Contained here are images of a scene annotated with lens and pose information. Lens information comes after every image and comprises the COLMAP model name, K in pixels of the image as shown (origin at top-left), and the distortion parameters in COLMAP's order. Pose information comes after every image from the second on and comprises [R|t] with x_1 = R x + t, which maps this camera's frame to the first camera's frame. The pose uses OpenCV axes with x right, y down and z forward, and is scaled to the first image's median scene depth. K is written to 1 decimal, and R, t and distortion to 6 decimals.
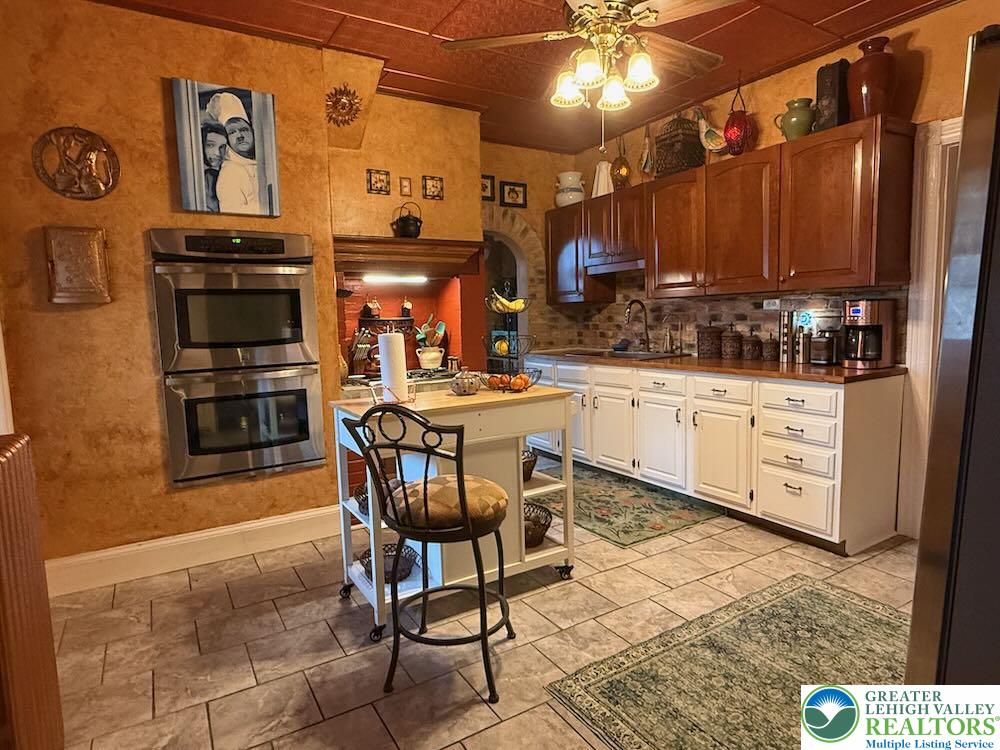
lens RADIAL K [[581.3, 0, 498.9], [0, 581.3, 378.2], [0, 0, 1]] dist [0.004545, -0.005498]
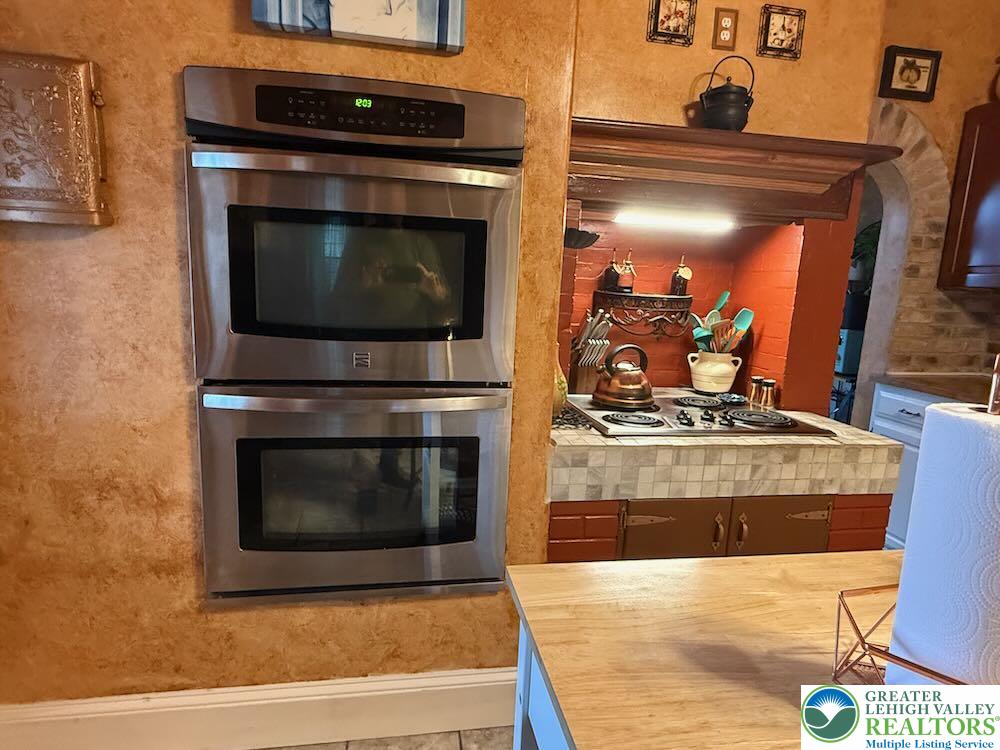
lens RADIAL K [[581.3, 0, 494.7], [0, 581.3, 375.4], [0, 0, 1]] dist [0.004545, -0.005498]
pose [[0.929648, 0.125475, -0.346424, -0.165088], [-0.107763, 0.991709, 0.070009, -0.066409], [0.352336, -0.027752, 0.935462, 0.572805]]
